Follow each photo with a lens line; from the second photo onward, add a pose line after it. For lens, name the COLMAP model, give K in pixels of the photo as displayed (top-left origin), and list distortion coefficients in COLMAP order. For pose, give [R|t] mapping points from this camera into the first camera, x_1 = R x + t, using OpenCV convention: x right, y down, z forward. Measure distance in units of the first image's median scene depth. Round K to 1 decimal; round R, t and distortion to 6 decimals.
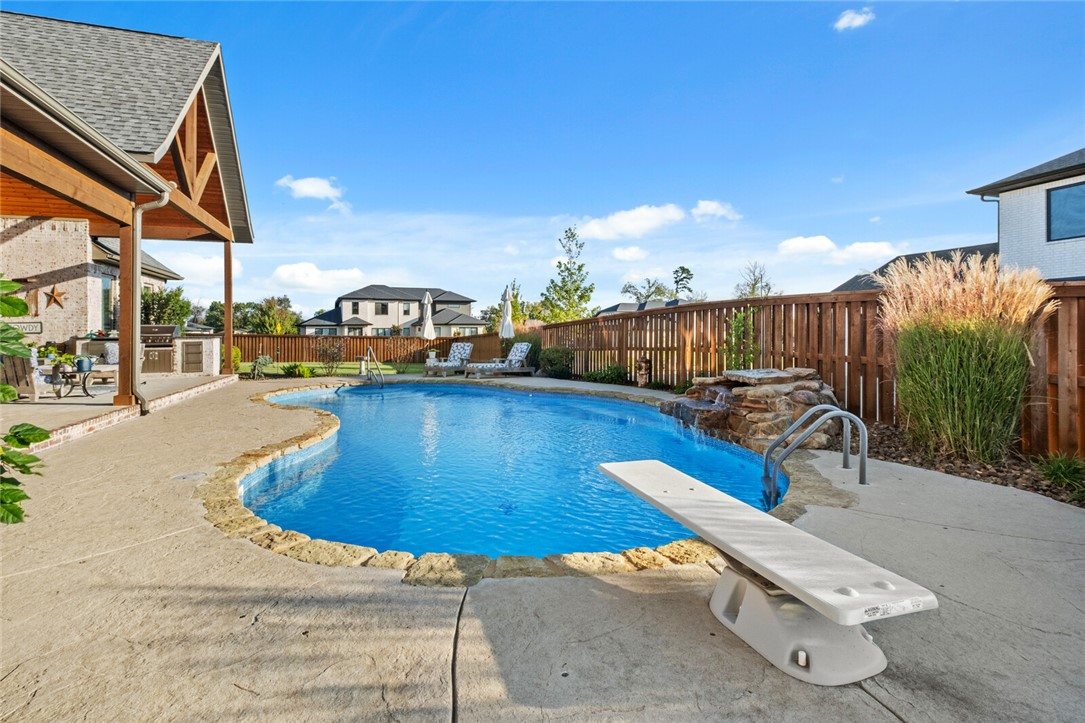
lens RADIAL K [[506.2, 0, 531.5], [0, 506.2, 334.0], [0, 0, 1]] dist [-0.002095, -0.000462]
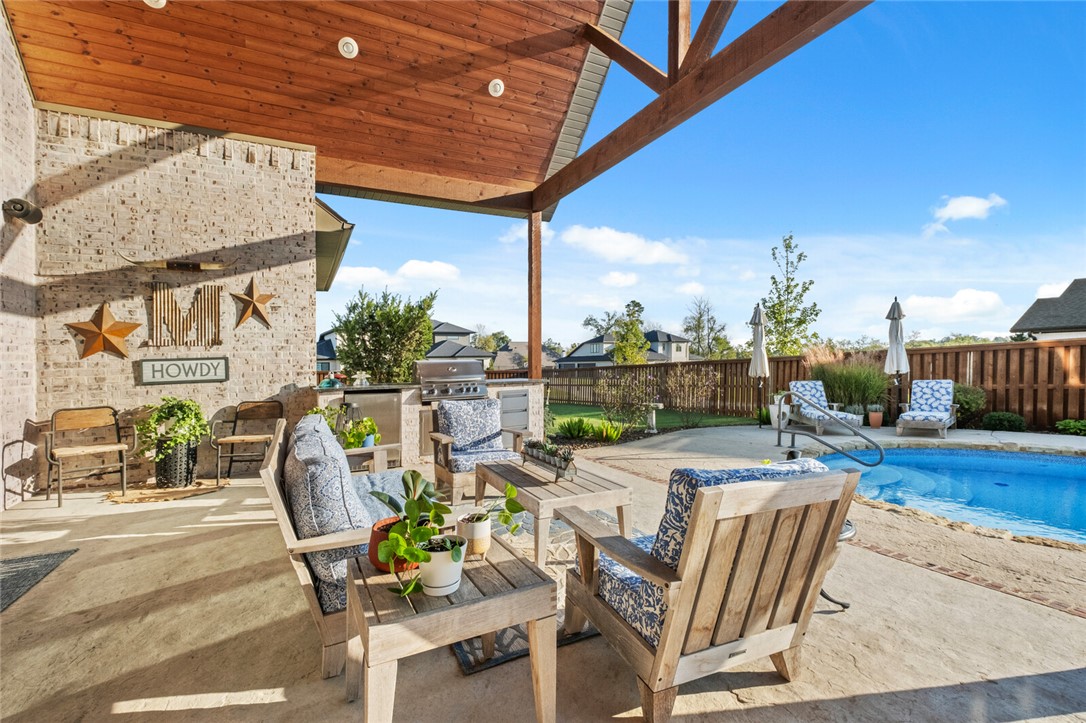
lens RADIAL K [[482.1, 0, 544.1], [0, 482.1, 361.5], [0, 0, 1]] dist [-0.000299, -0.000775]
pose [[0.987321, -0.011101, 0.158349, -0.438219], [0.012386, 0.999898, -0.007129, -0.007333], [-0.158254, 0.009000, 0.987357, 0.298521]]
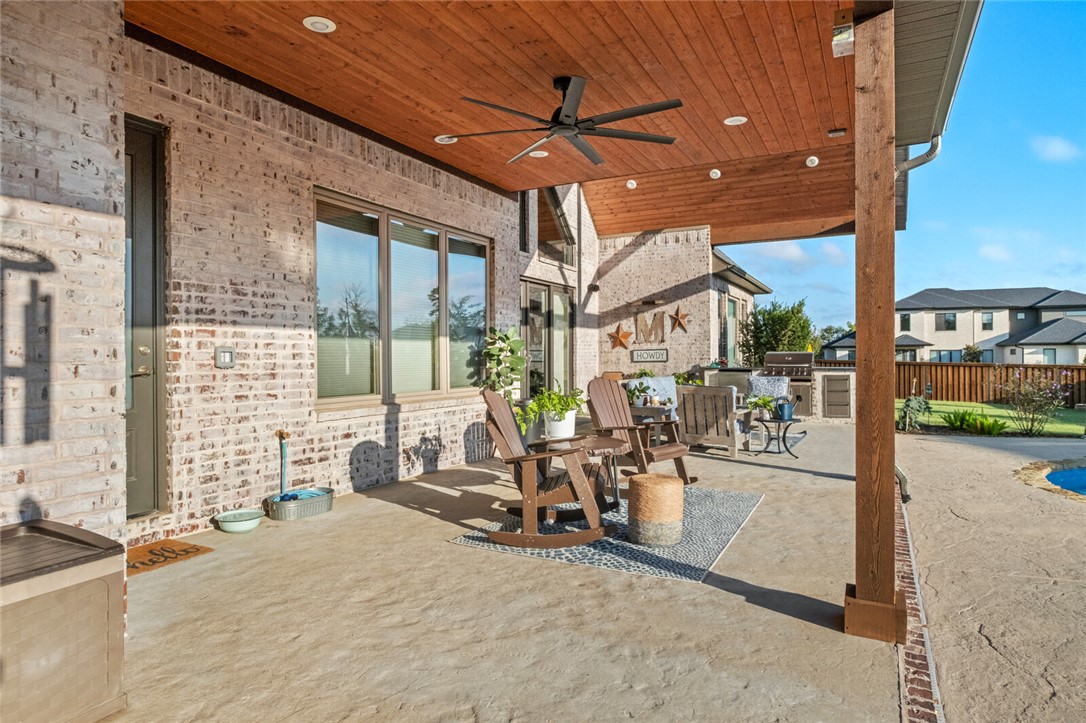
lens RADIAL K [[623.8, 0, 544.7], [0, 623.8, 355.5], [0, 0, 1]] dist [-0.002462, -0.000007]
pose [[0.692220, 0.004324, -0.721674, -0.195721], [-0.005021, 0.999987, 0.001175, -0.007153], [0.721670, 0.002810, 0.692232, 0.056506]]
